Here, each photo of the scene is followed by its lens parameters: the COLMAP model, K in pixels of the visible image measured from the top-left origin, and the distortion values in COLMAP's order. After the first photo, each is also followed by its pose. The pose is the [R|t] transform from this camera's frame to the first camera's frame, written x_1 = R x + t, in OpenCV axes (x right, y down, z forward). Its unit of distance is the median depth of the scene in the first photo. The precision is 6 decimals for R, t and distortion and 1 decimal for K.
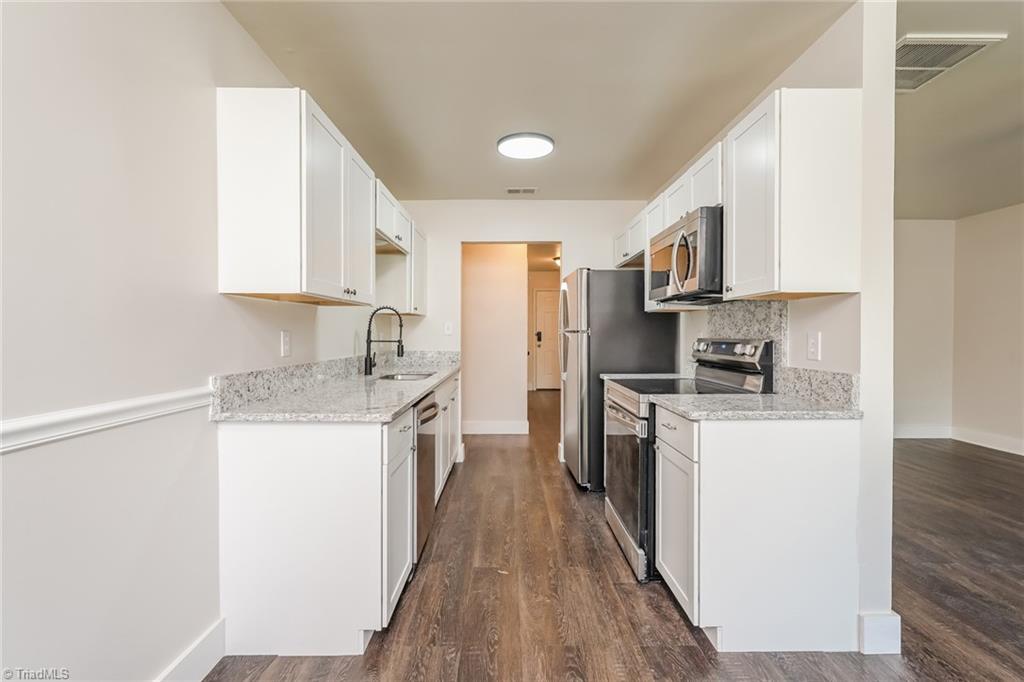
lens RADIAL K [[454.9, 0, 514.5], [0, 454.9, 332.0], [0, 0, 1]] dist [0.001206, 0.000404]
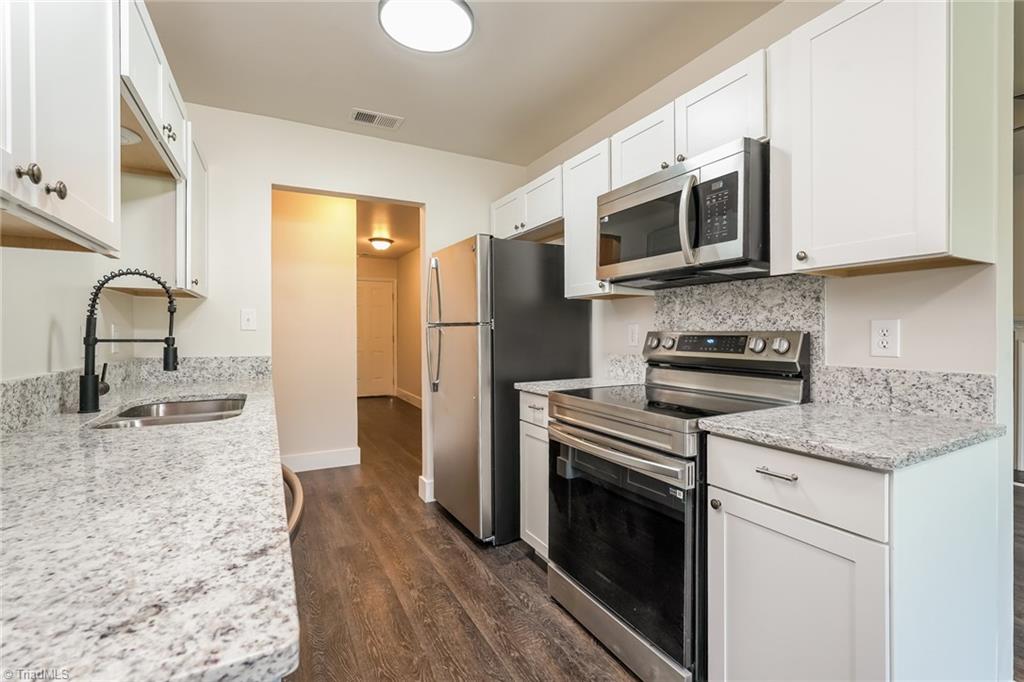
lens RADIAL K [[454.9, 0, 514.5], [0, 454.9, 332.0], [0, 0, 1]] dist [0.001206, 0.000404]
pose [[0.889257, -0.002929, 0.457398, -0.157573], [0.002068, 0.999995, 0.002382, 0.011918], [-0.457403, -0.001173, 0.889259, 0.411126]]
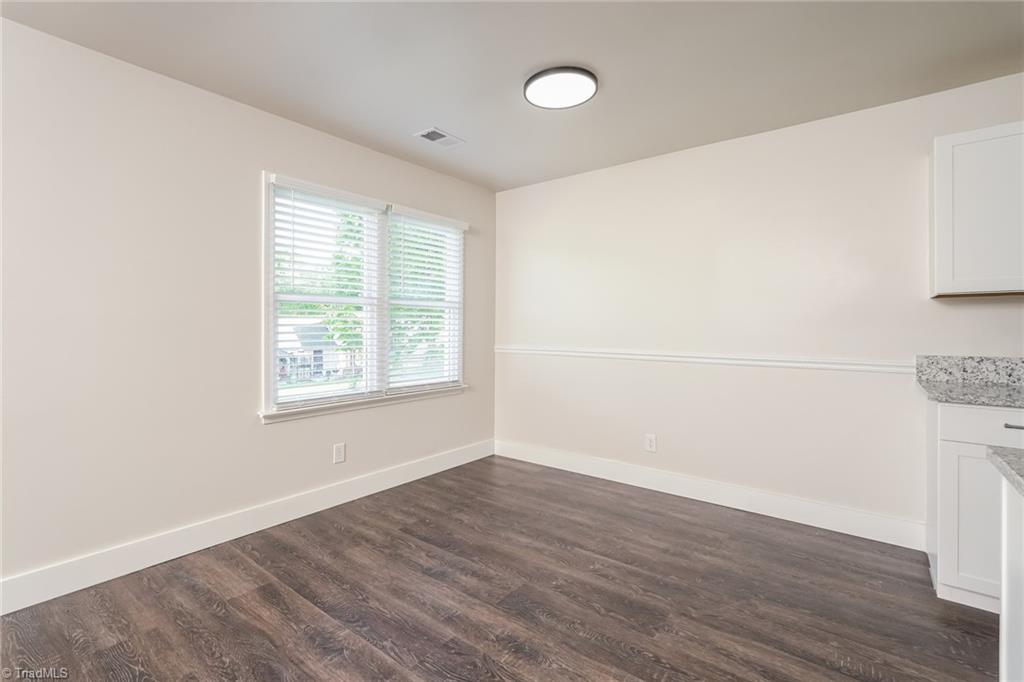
lens RADIAL K [[454.9, 0, 514.5], [0, 454.9, 332.0], [0, 0, 1]] dist [0.001206, 0.000404]
pose [[-0.623913, 0.002497, -0.781490, 0.729732], [0.000396, 0.999996, 0.002879, 0.009851], [0.781494, 0.001487, -0.623911, 0.503029]]
